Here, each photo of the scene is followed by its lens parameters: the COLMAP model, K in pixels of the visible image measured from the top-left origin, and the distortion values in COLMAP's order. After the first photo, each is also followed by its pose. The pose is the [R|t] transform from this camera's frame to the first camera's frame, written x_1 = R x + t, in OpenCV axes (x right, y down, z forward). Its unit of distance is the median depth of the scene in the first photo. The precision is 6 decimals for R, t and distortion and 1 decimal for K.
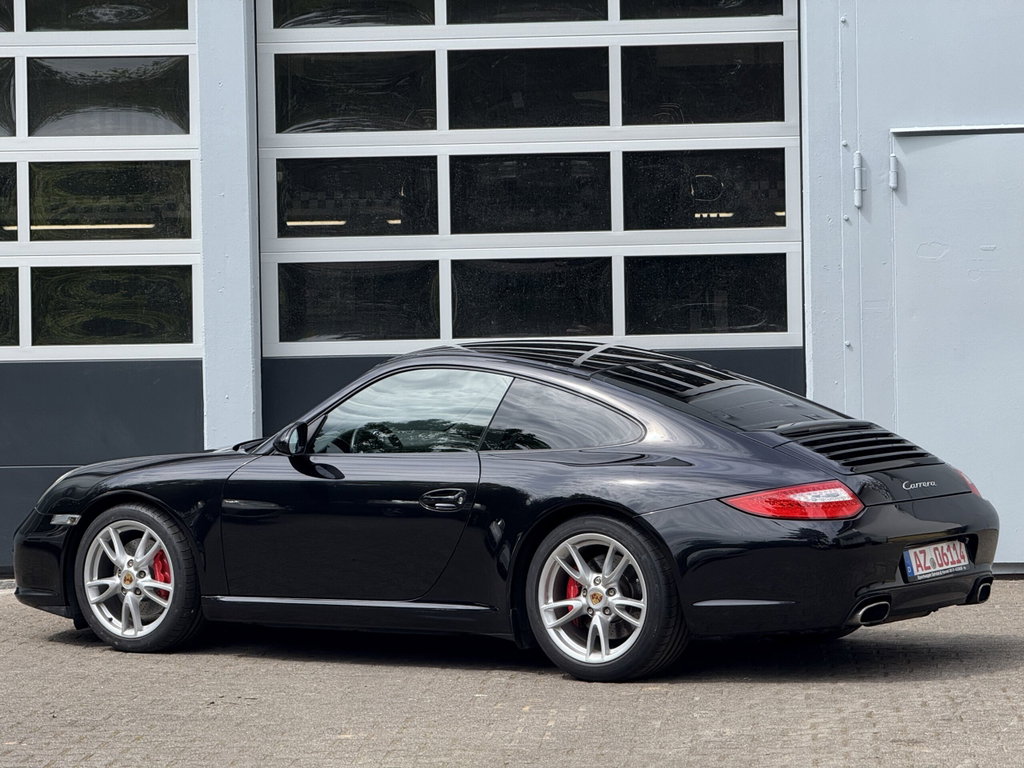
lens RADIAL K [[3589.2, 0, 512.0], [0, 3589.2, 384.0], [0, 0, 1]] dist [0.594487, 1.266762]
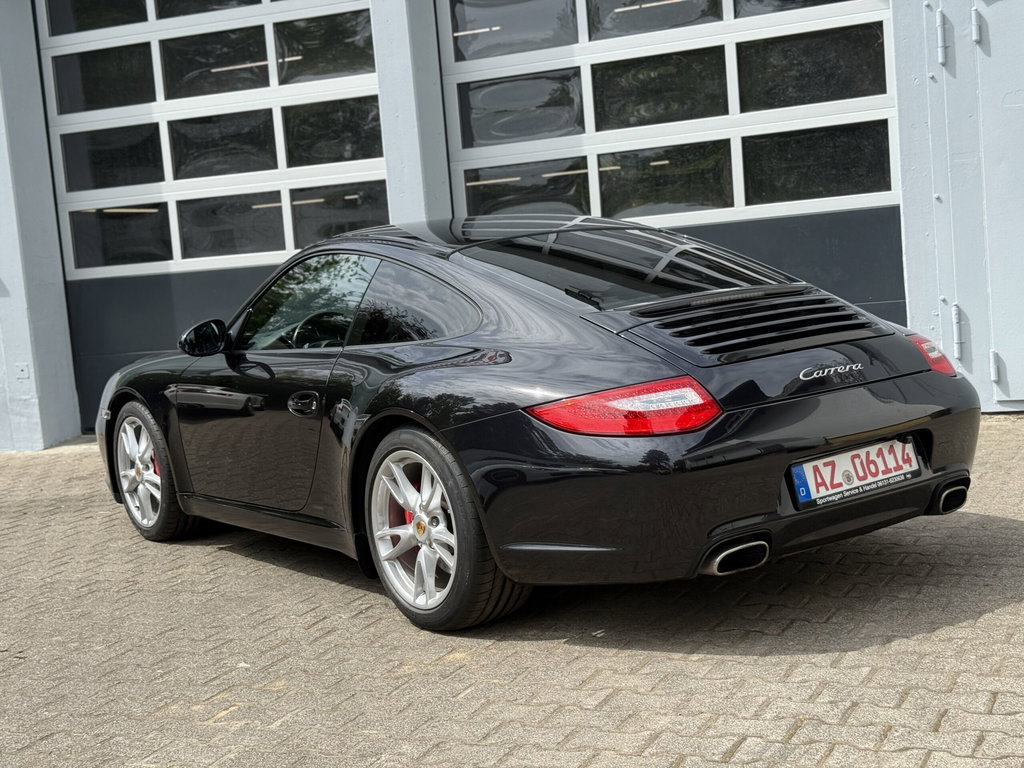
lens RADIAL K [[1402.9, 0, 512.0], [0, 1402.9, 384.0], [0, 0, 1]] dist [0.095011, -0.068096]
pose [[0.932232, -0.031860, -0.360456, 0.154778], [0.064033, 0.994921, 0.077665, 0.003832], [0.356151, -0.095483, 0.929537, 0.702996]]
